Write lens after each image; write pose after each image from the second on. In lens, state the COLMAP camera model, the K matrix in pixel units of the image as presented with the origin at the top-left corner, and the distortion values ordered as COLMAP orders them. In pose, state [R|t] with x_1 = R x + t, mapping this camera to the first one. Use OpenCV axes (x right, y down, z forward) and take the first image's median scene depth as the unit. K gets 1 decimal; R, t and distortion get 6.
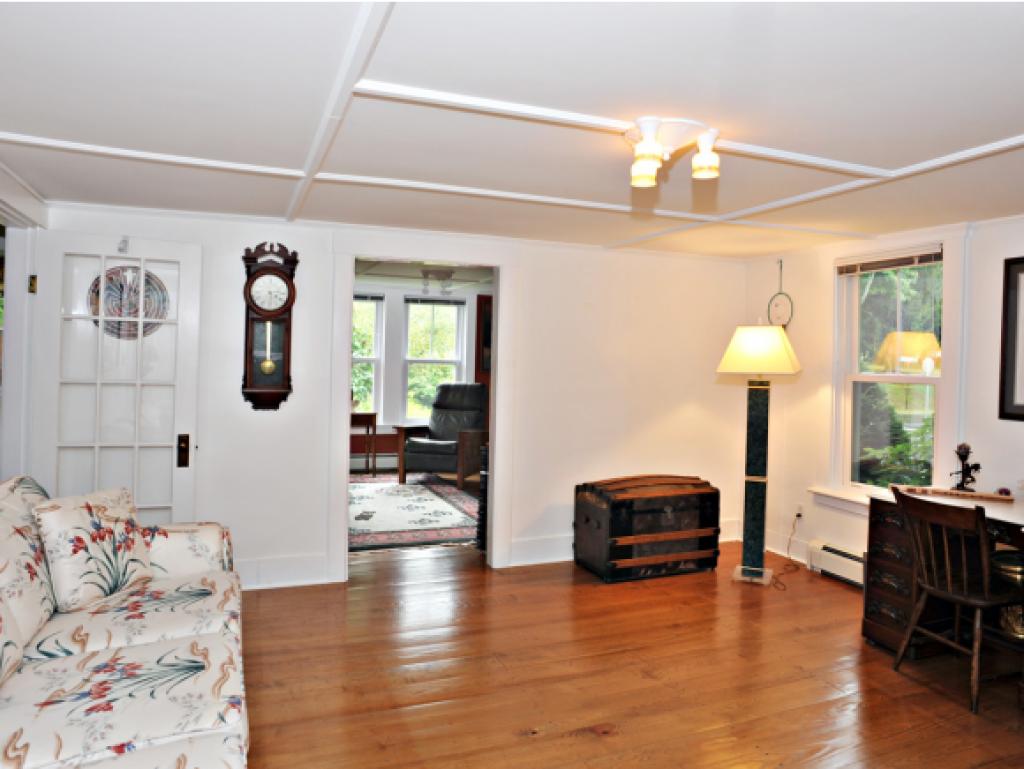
lens RADIAL K [[706.7, 0, 499.6], [0, 706.7, 365.5], [0, 0, 1]] dist [-0.021848, 0.000084]
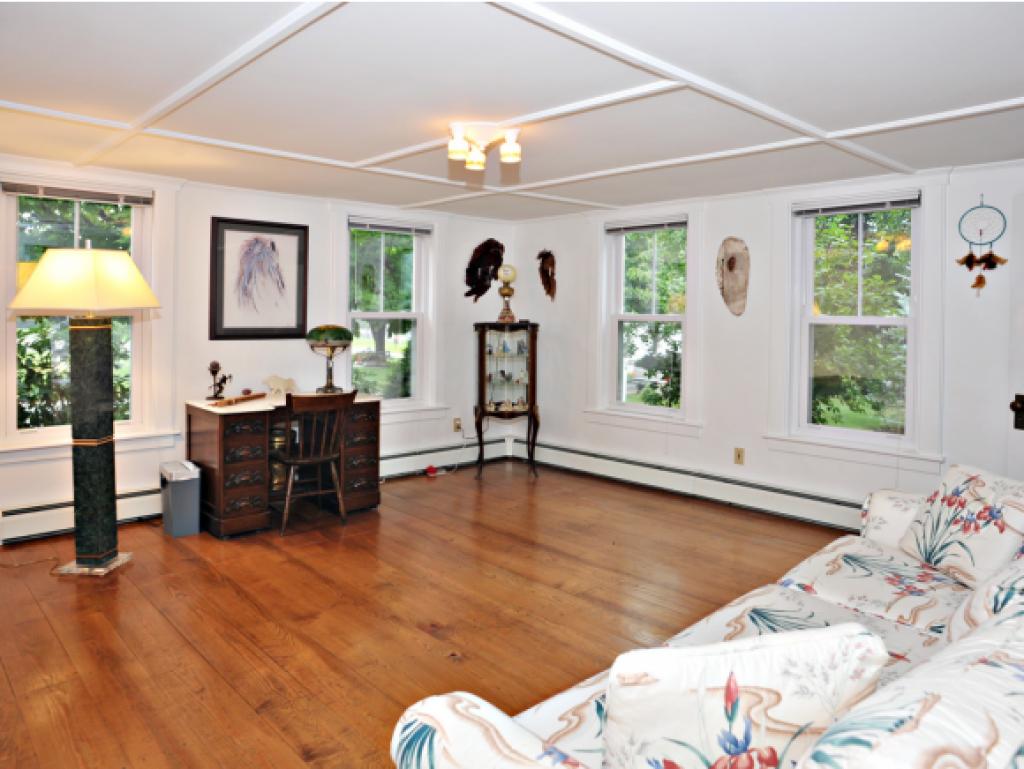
lens RADIAL K [[699.8, 0, 511.3], [0, 699.8, 358.5], [0, 0, 1]] dist [-0.040693, 0.003632]
pose [[-0.367516, -0.086331, 0.926002, -0.721973], [-0.012586, 0.996053, 0.087866, -0.011957], [-0.929932, 0.020638, -0.367151, 1.021806]]
